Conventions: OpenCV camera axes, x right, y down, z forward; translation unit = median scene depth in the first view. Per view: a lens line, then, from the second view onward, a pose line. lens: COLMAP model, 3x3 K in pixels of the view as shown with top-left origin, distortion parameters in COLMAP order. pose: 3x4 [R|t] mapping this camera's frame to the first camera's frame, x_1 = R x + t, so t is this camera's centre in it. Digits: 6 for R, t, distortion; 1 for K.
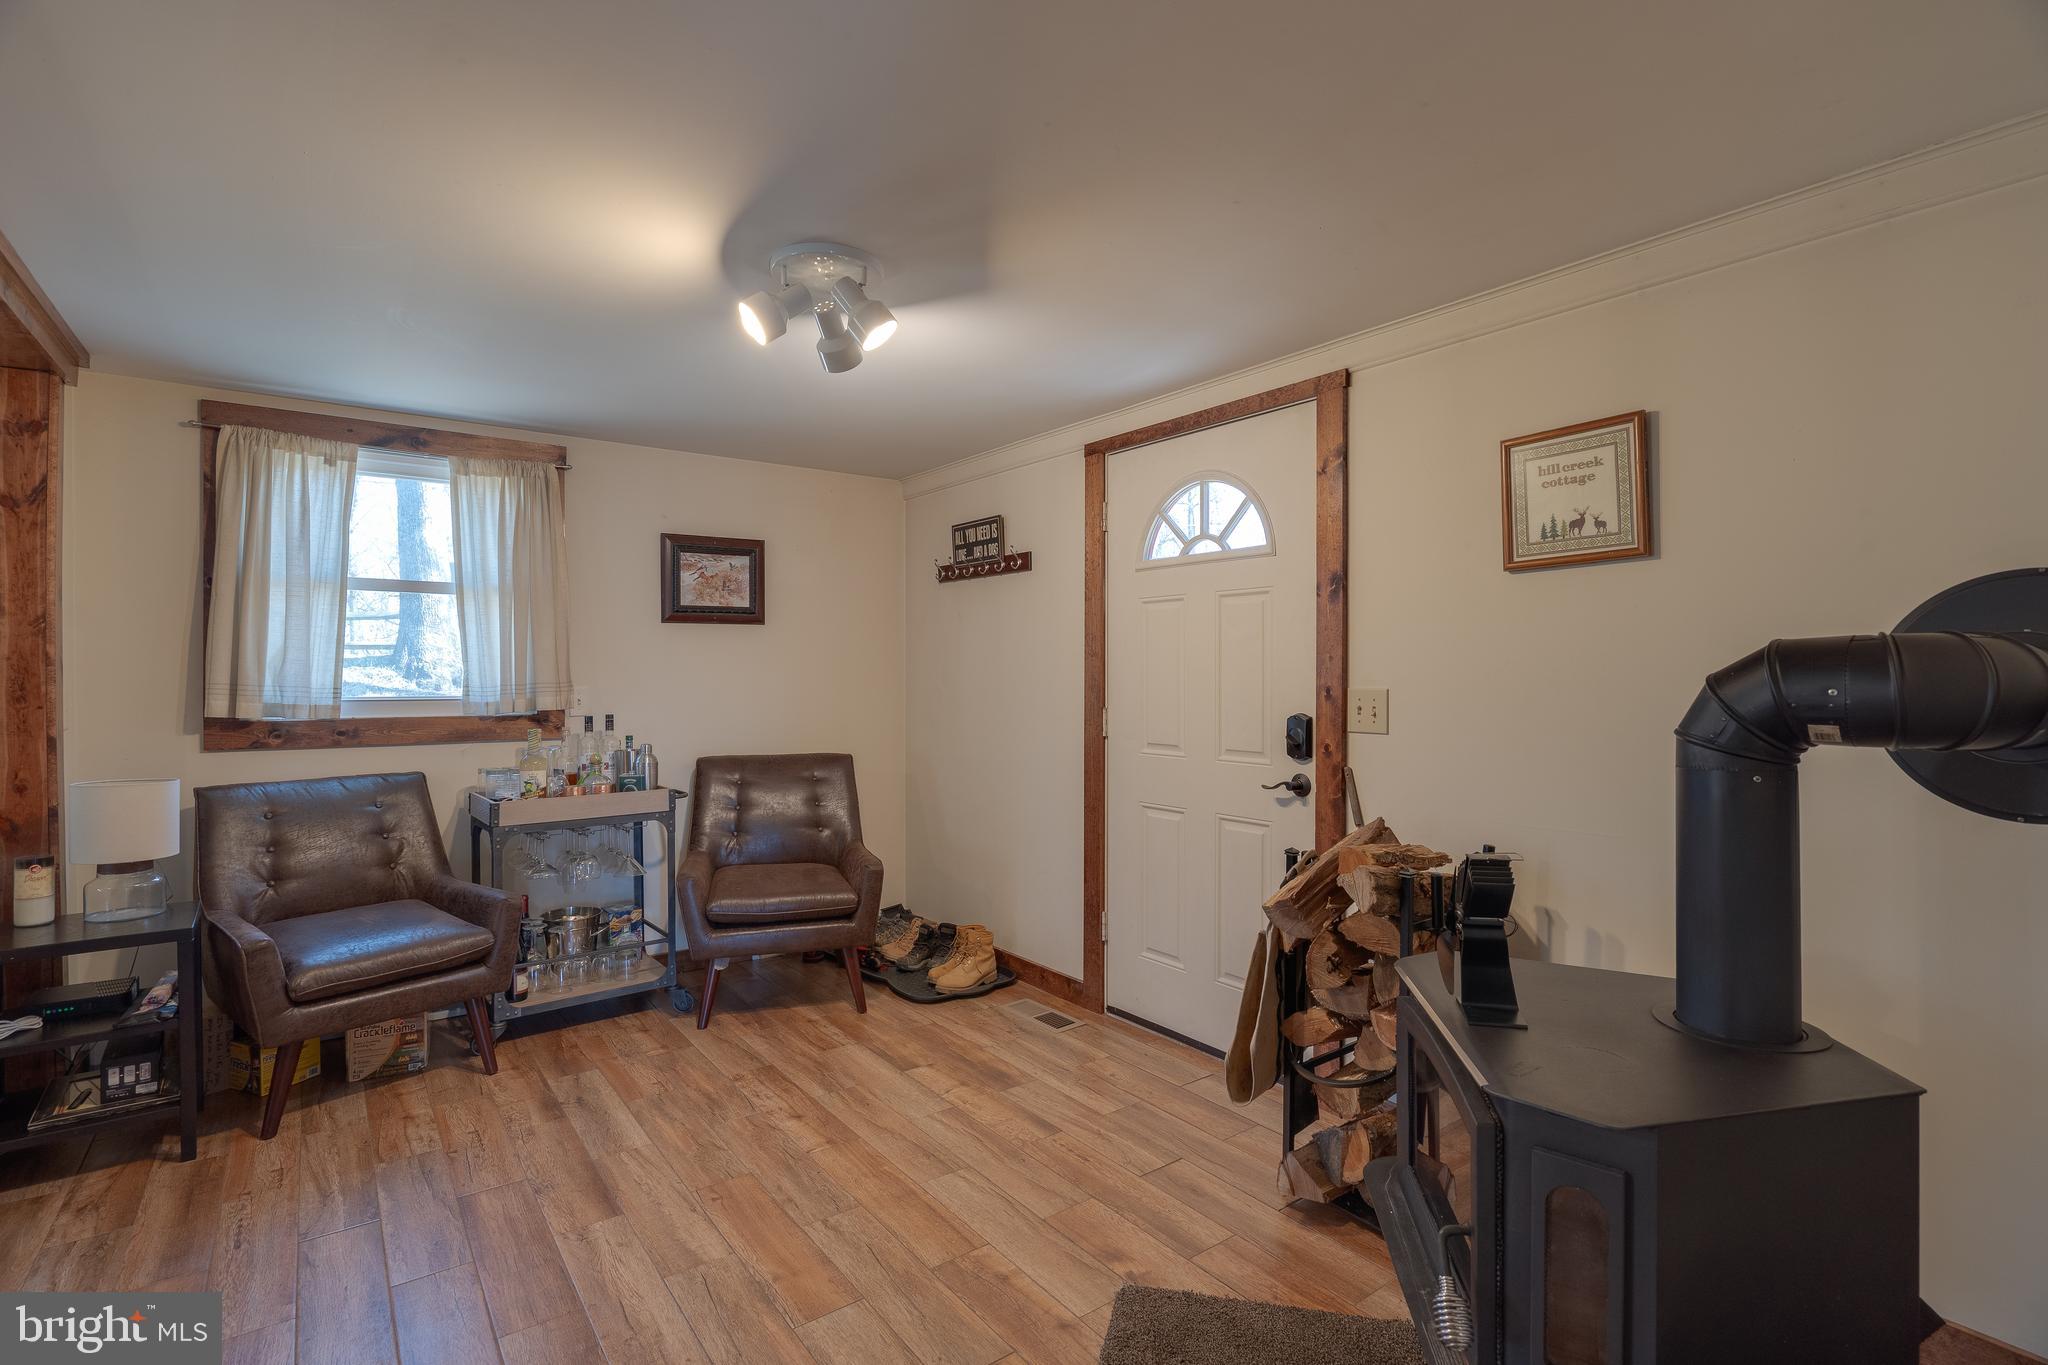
lens RADIAL K [[956.6, 0, 1017.5], [0, 956.6, 688.0], [0, 0, 1]] dist [-0.014491, -0.000127]
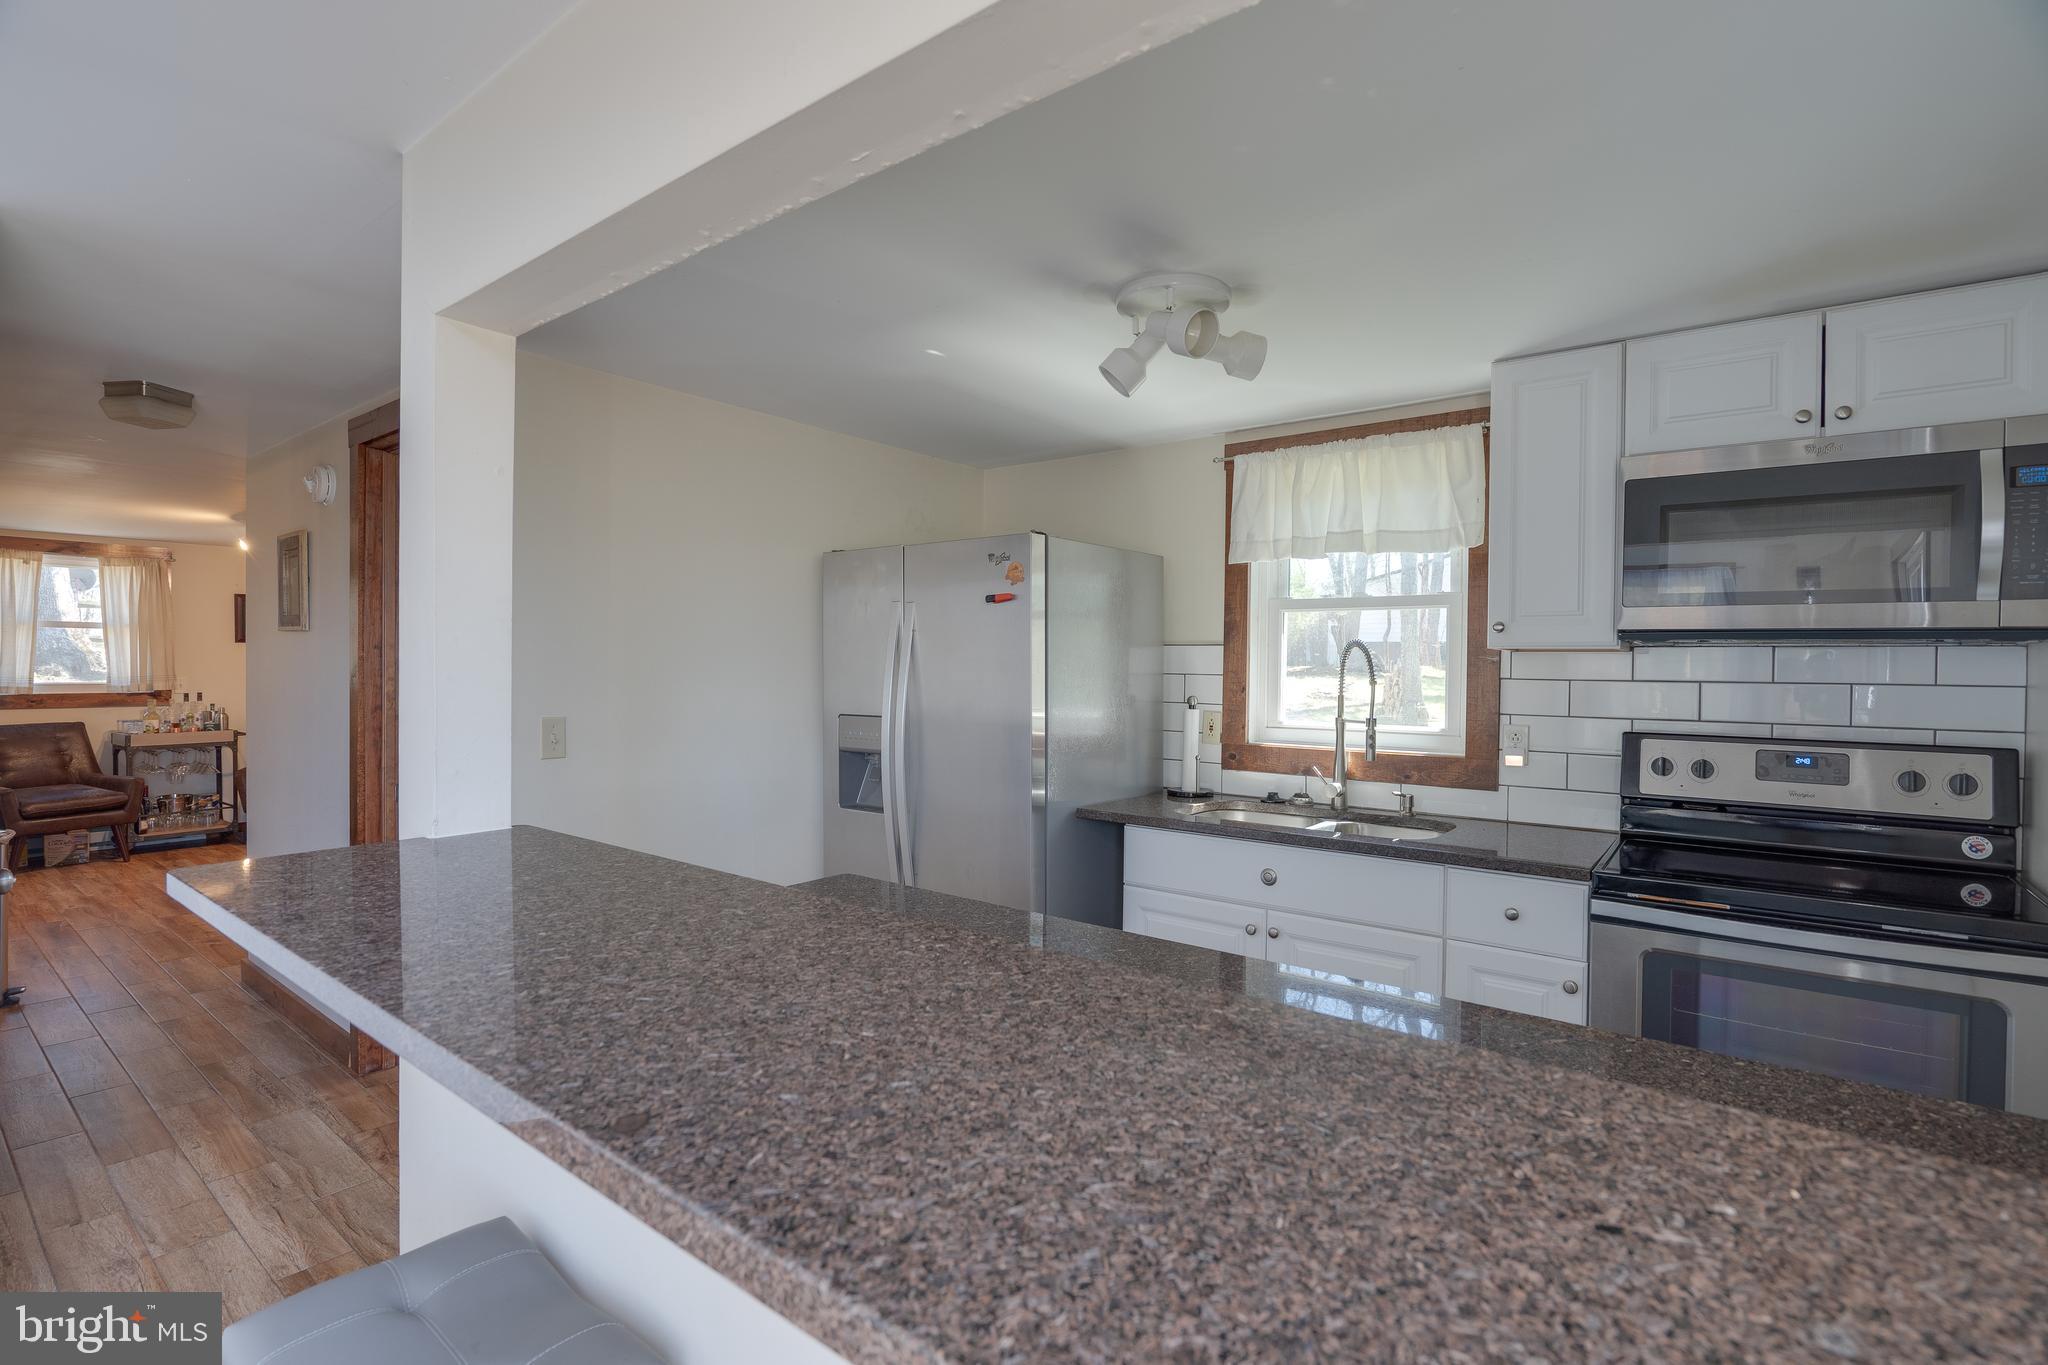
lens RADIAL K [[956.6, 0, 1032.6], [0, 956.6, 675.7], [0, 0, 1]] dist [-0.014491, -0.000127]
pose [[0.963626, 0.005149, 0.267204, 0.726399], [-0.007254, 0.999950, 0.006888, -0.032862], [-0.267155, -0.008576, 0.963615, -1.368366]]
